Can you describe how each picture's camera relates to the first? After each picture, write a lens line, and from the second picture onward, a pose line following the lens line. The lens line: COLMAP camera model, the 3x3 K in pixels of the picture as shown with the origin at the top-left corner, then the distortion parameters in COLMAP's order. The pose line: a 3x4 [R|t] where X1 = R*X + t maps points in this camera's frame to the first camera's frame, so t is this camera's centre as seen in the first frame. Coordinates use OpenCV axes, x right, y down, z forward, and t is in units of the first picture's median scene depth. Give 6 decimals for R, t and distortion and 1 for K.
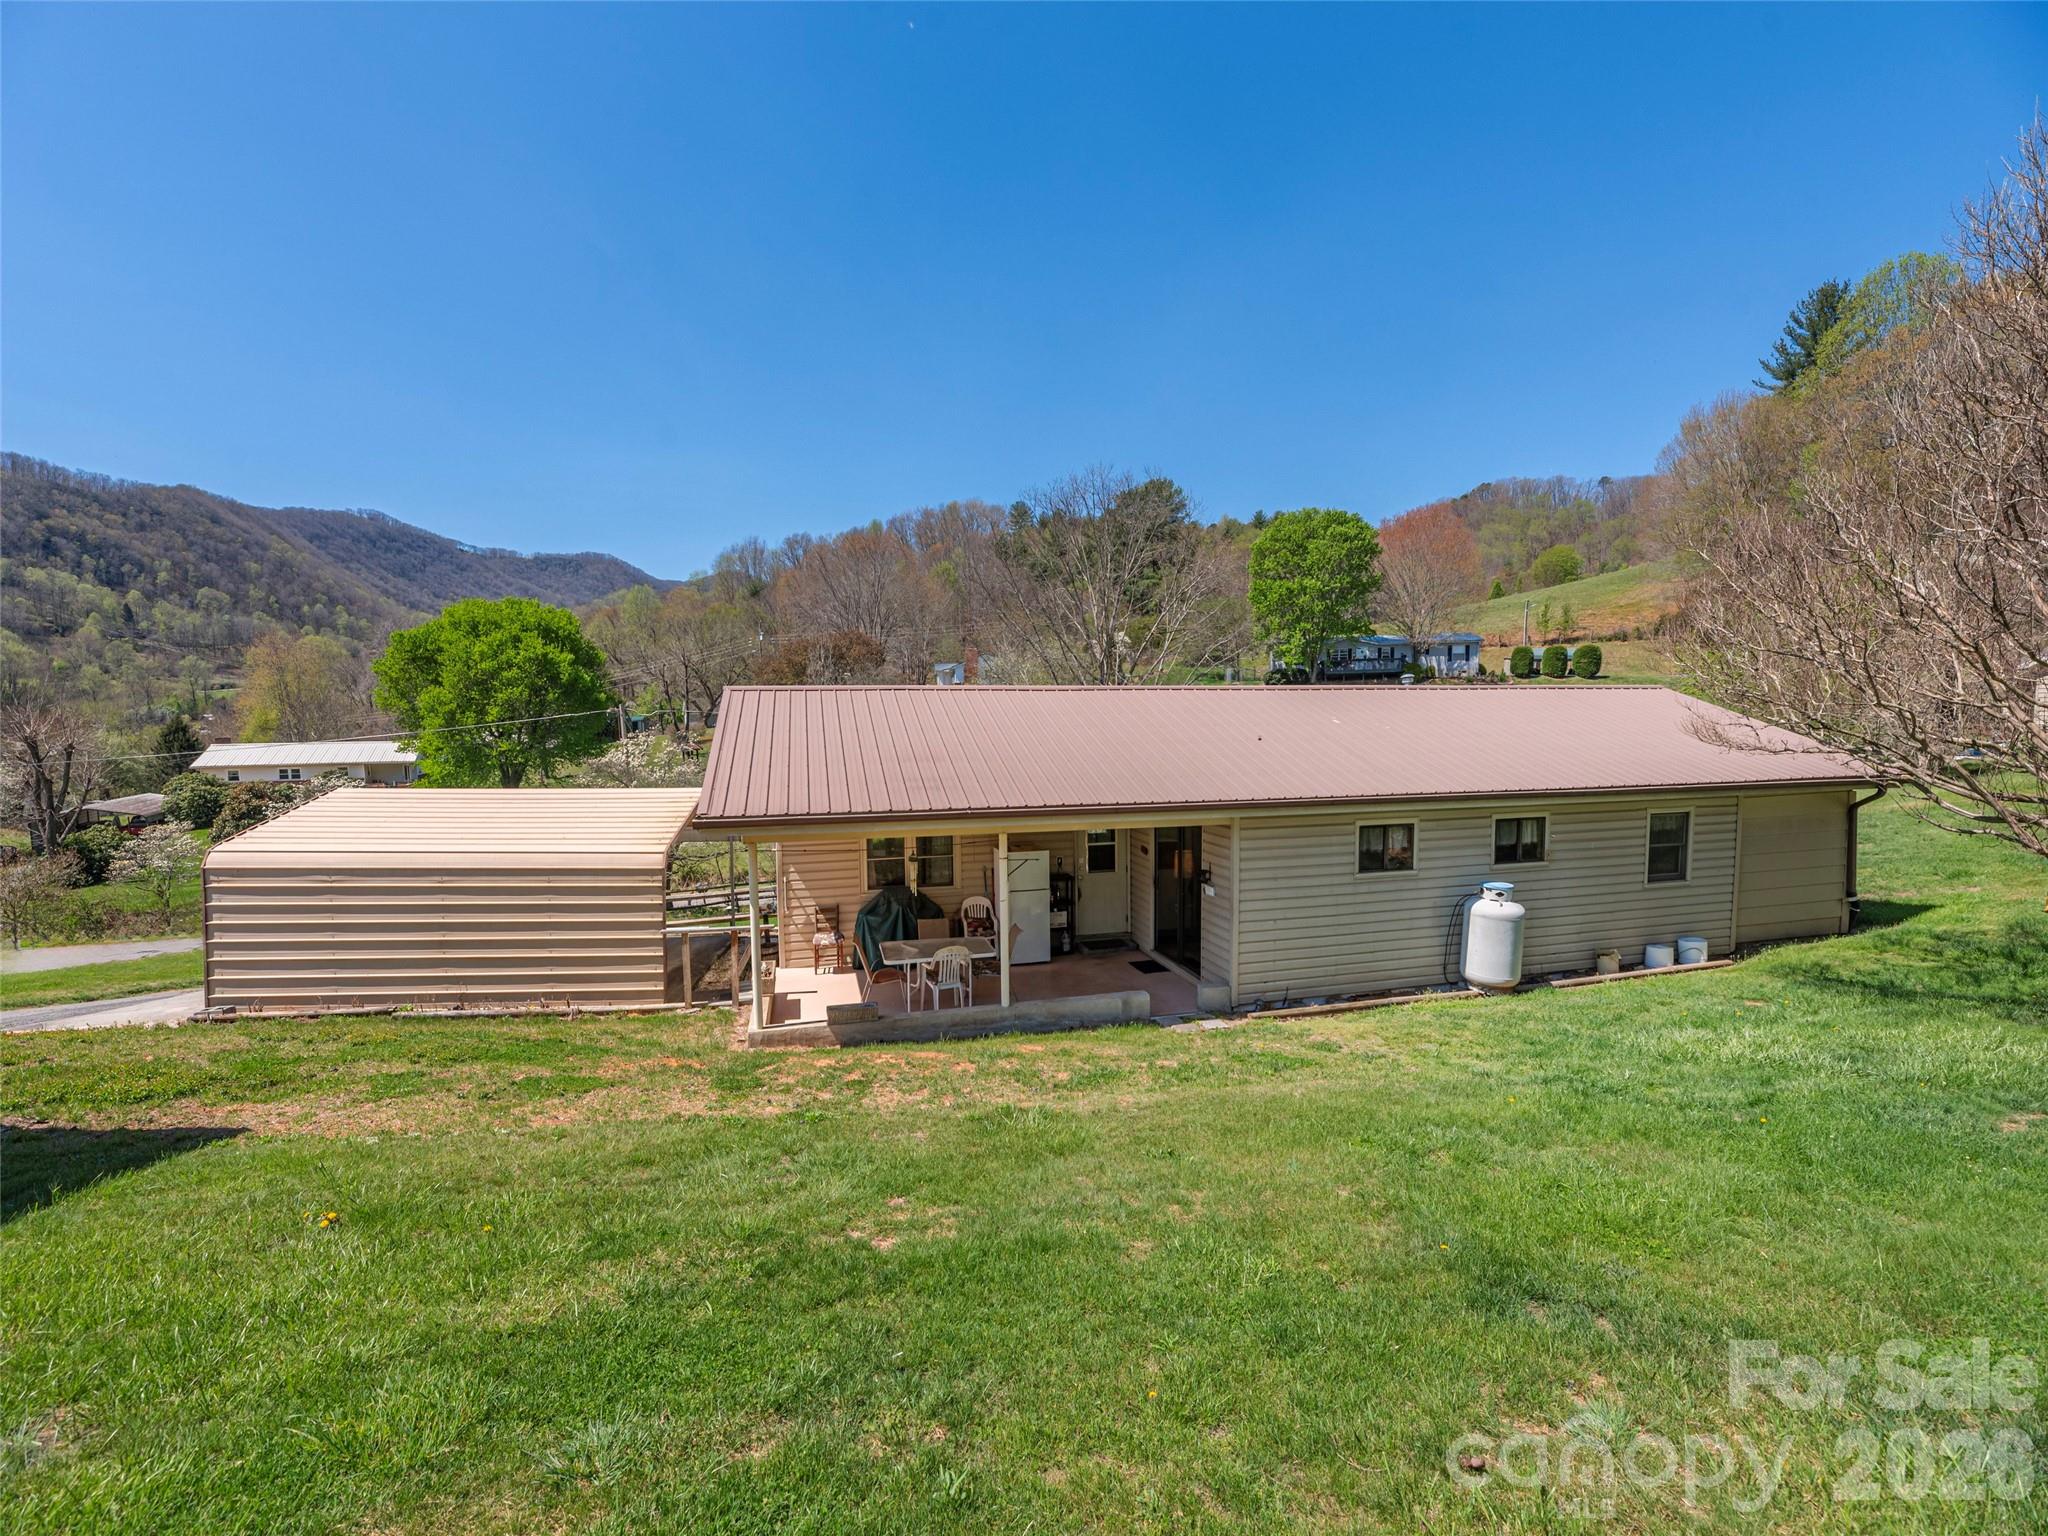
lens RADIAL K [[836.0, 0, 1026.3], [0, 836.0, 794.0], [0, 0, 1]] dist [0.000320, 0.000608]
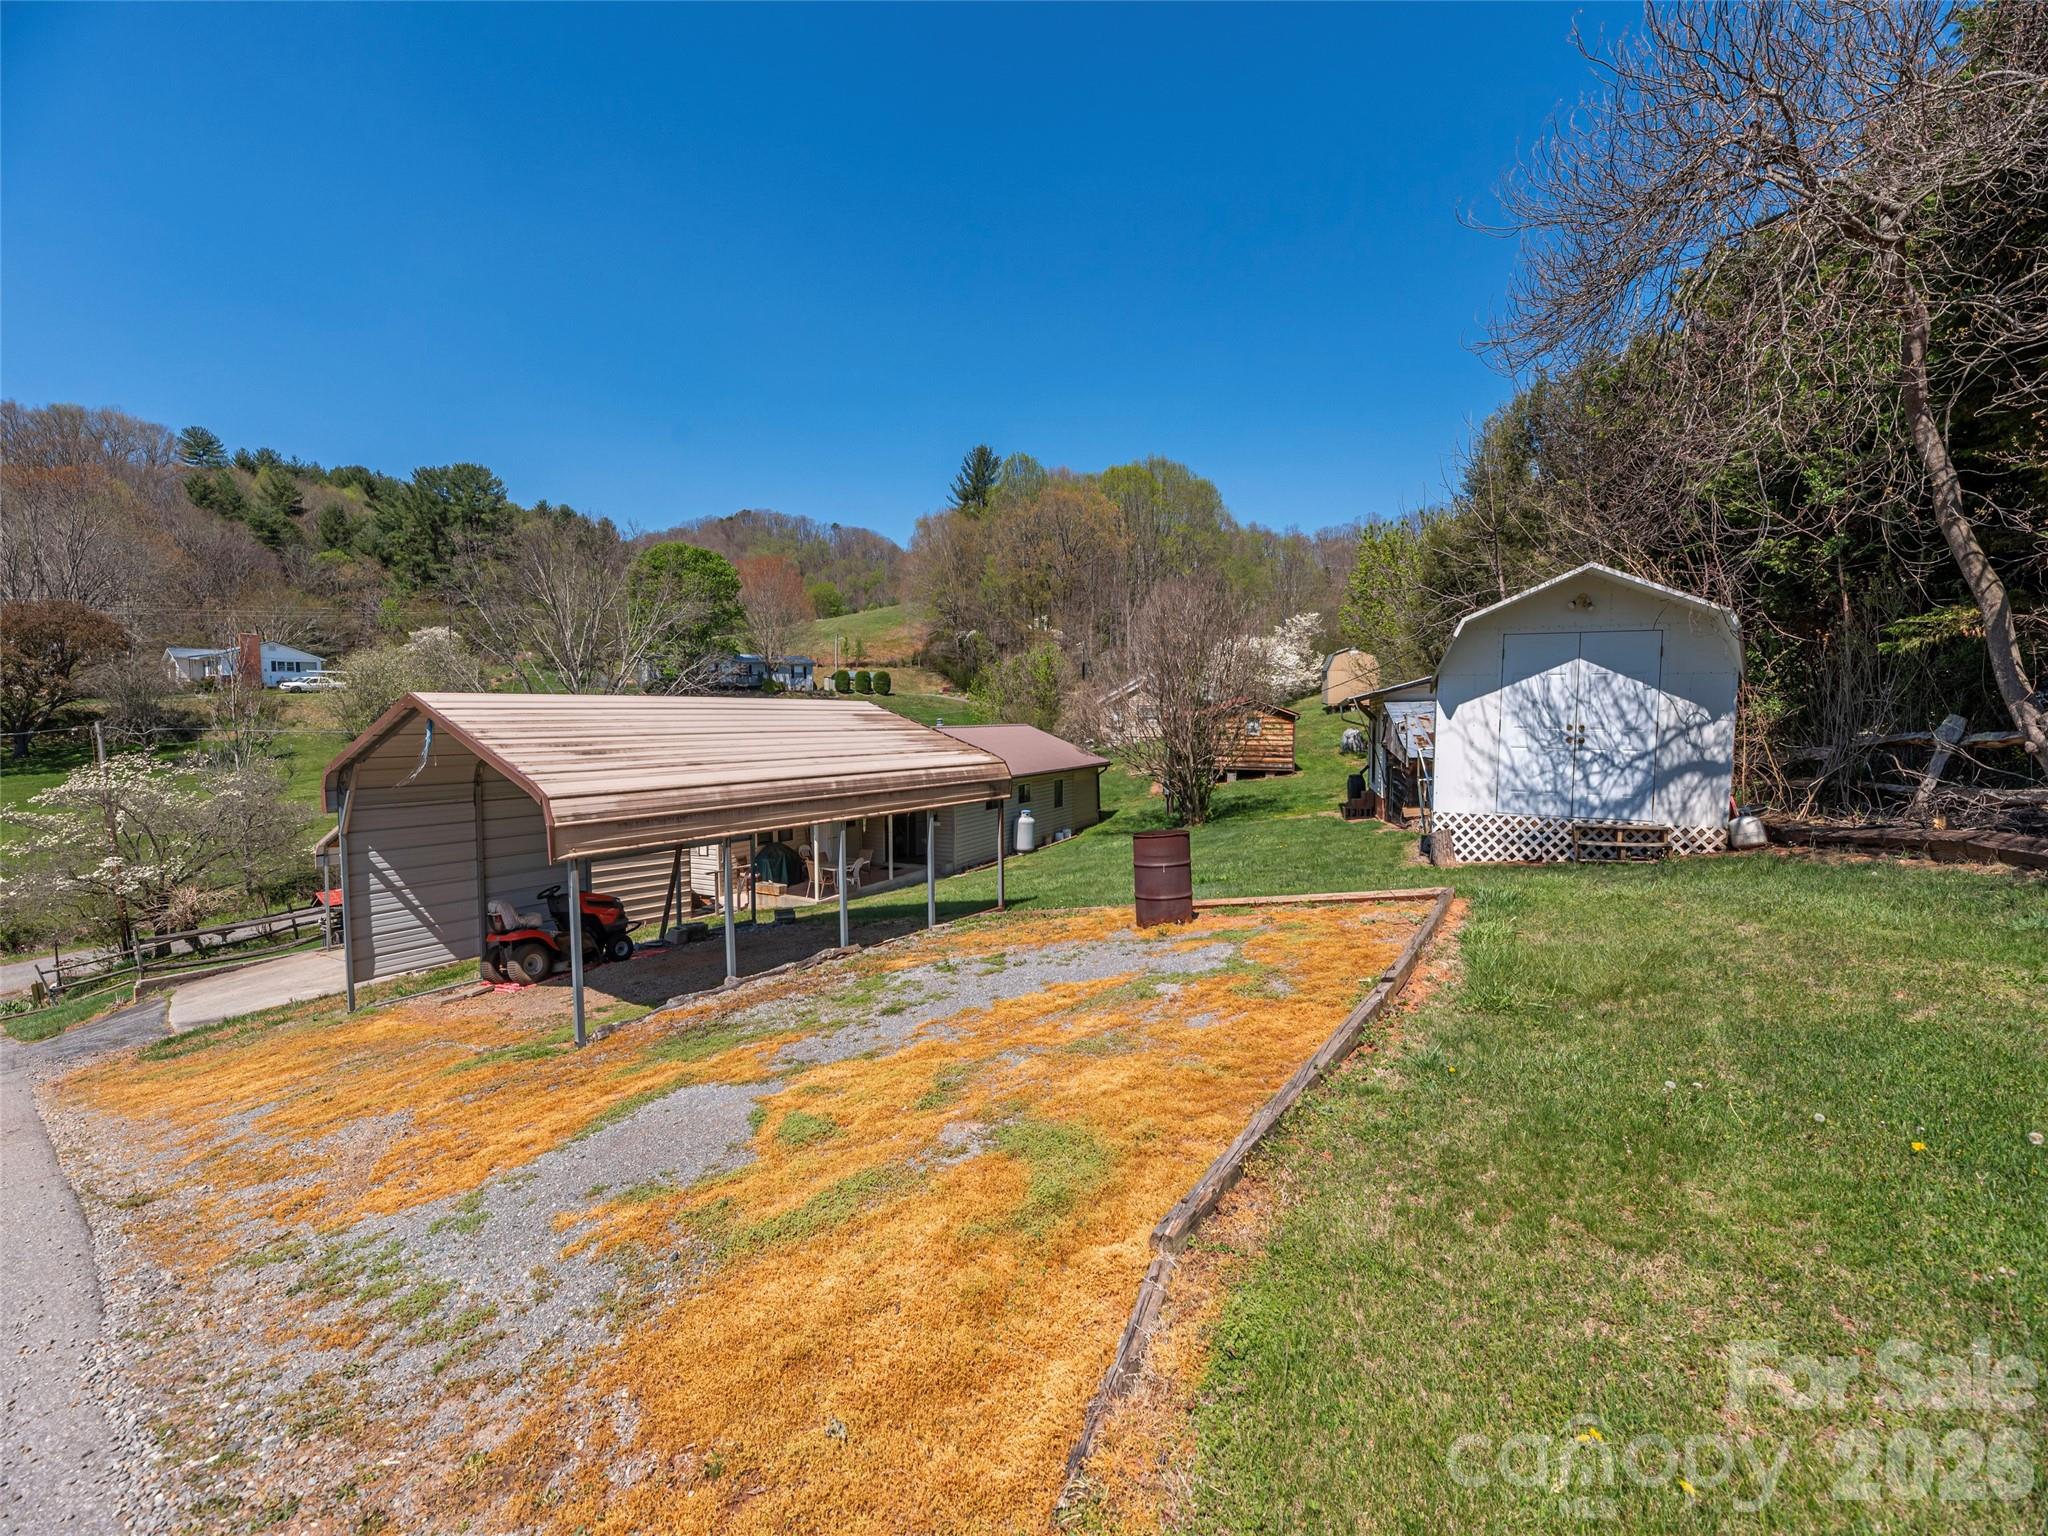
lens RADIAL K [[836.0, 0, 1006.6], [0, 836.0, 754.6], [0, 0, 1]] dist [0.000320, 0.000608]
pose [[0.690468, -0.026557, 0.722875, -0.194722], [0.056401, 0.998260, -0.017198, -0.003222], [-0.721161, 0.052645, 0.690764, -0.107544]]
